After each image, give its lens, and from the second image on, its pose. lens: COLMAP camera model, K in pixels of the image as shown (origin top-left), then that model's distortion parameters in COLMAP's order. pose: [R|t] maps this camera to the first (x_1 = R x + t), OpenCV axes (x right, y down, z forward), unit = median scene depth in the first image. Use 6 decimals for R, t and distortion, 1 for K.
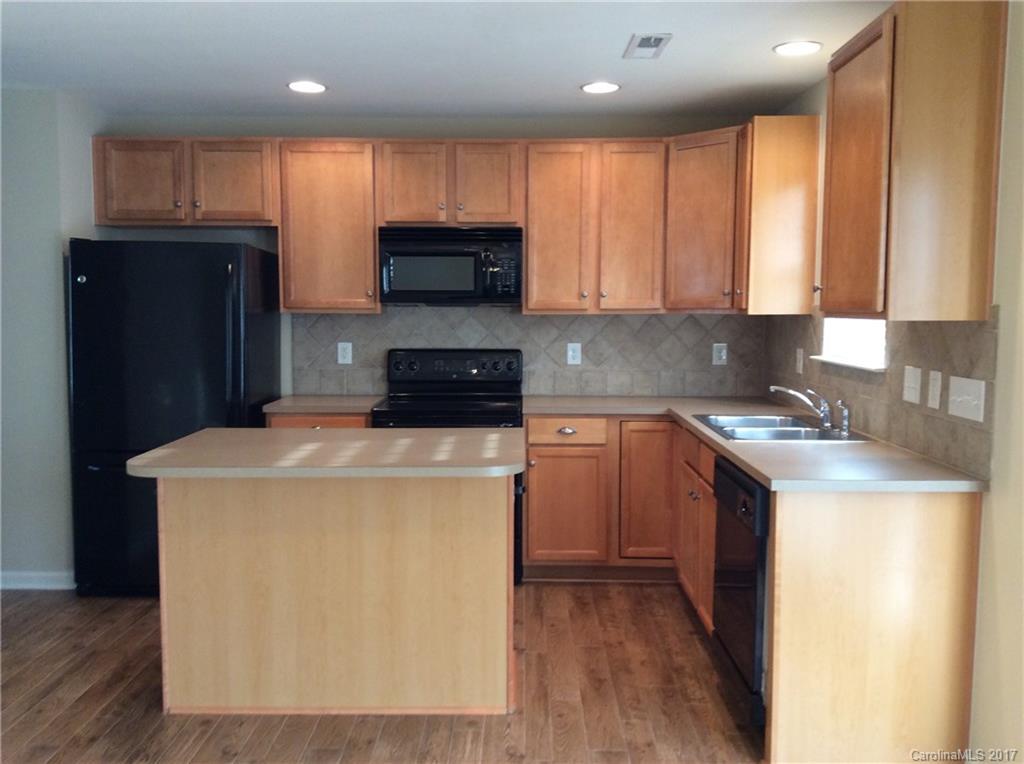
lens RADIAL K [[933.7, 0, 507.4], [0, 933.7, 383.5], [0, 0, 1]] dist [0.200718, -0.430321]
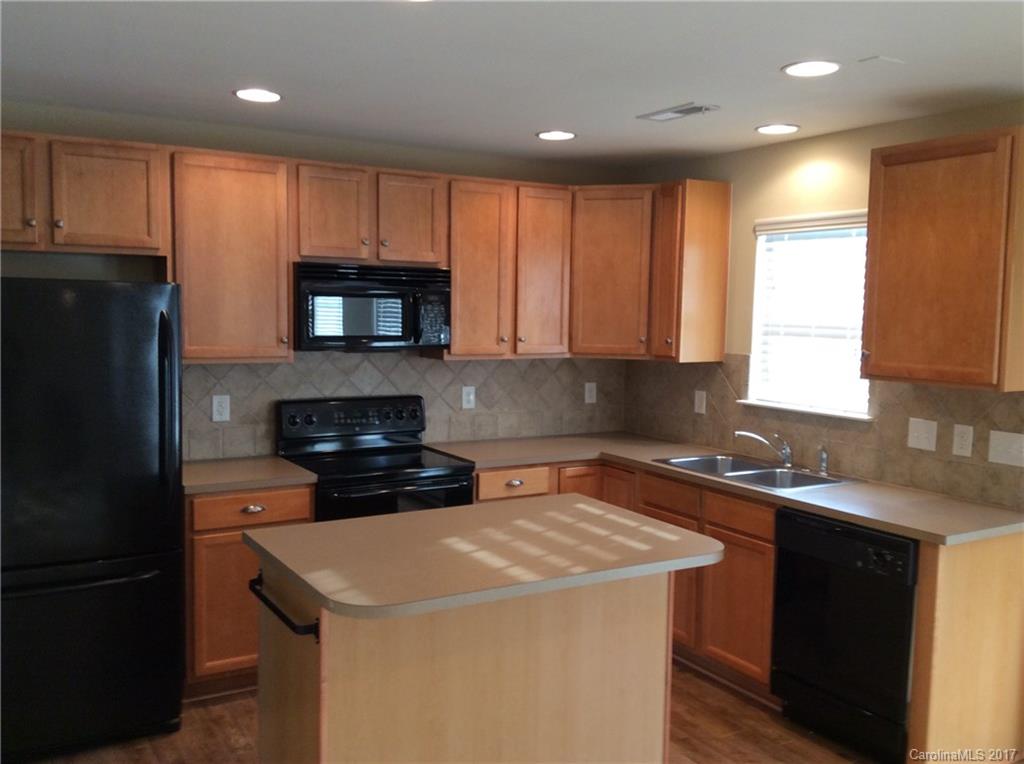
lens RADIAL K [[933.7, 0, 507.4], [0, 933.7, 383.5], [0, 0, 1]] dist [0.200718, -0.430321]
pose [[0.851589, -0.032333, 0.523212, -0.422939], [0.029247, 0.999472, 0.014162, -0.062563], [-0.523394, 0.003242, 0.852085, 0.170941]]
